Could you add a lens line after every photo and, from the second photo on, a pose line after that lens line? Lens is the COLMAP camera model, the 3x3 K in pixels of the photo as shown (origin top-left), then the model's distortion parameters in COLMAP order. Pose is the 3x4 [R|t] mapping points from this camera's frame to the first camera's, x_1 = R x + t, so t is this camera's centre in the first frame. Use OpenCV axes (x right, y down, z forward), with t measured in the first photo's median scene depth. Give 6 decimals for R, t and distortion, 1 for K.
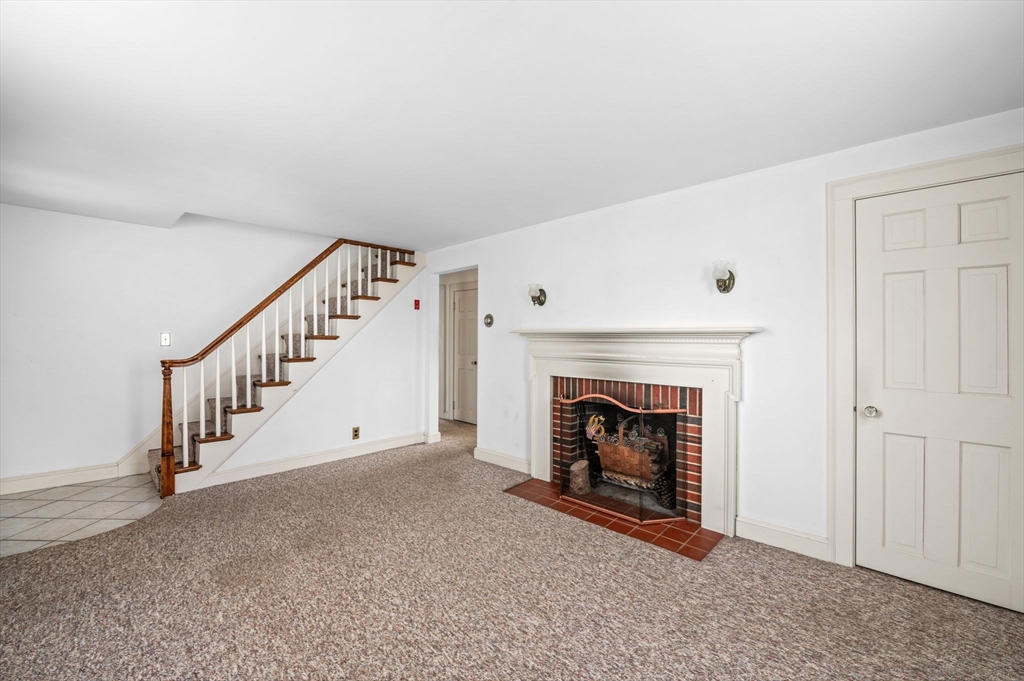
lens RADIAL K [[424.7, 0, 518.5], [0, 424.7, 338.0], [0, 0, 1]] dist [-0.012935, -0.000261]
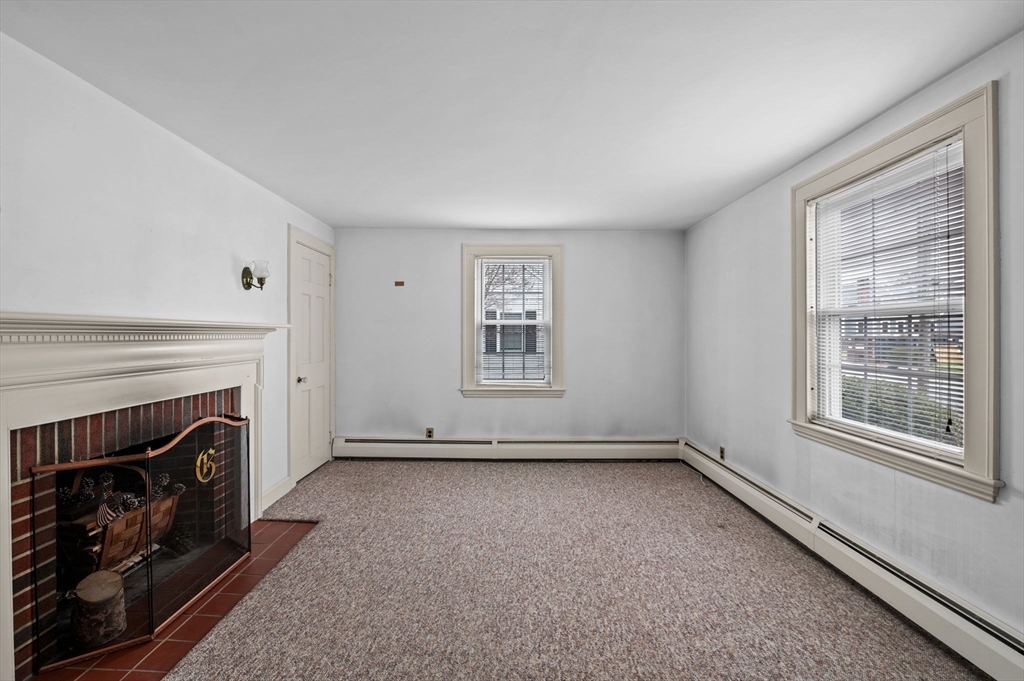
lens RADIAL K [[417.9, 0, 507.5], [0, 417.9, 330.4], [0, 0, 1]] dist [-0.012764, -0.000550]
pose [[-0.678428, 0.002074, 0.734664, -0.641157], [0.000121, 0.999996, -0.002711, -0.004174], [-0.734667, -0.001750, -0.678425, 1.142004]]
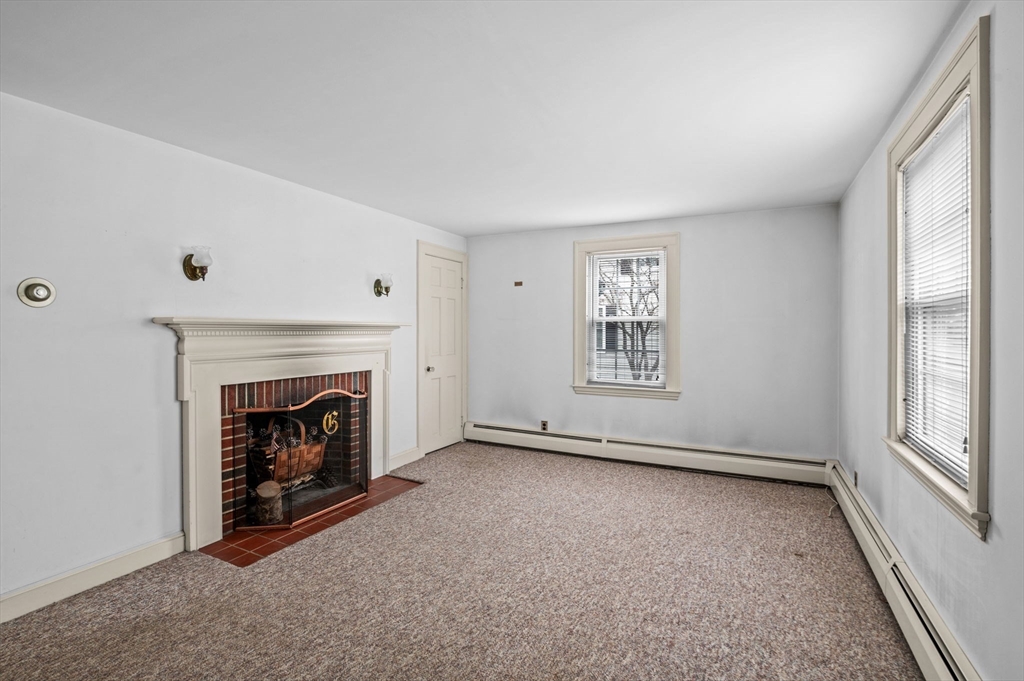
lens RADIAL K [[465.2, 0, 515.2], [0, 465.2, 327.1], [0, 0, 1]] dist [-0.011247, -0.000676]
pose [[-0.284222, 0.002691, 0.958755, -0.977767], [0.002039, 0.999995, -0.002202, -0.005477], [-0.958756, 0.001329, -0.284226, 0.937296]]
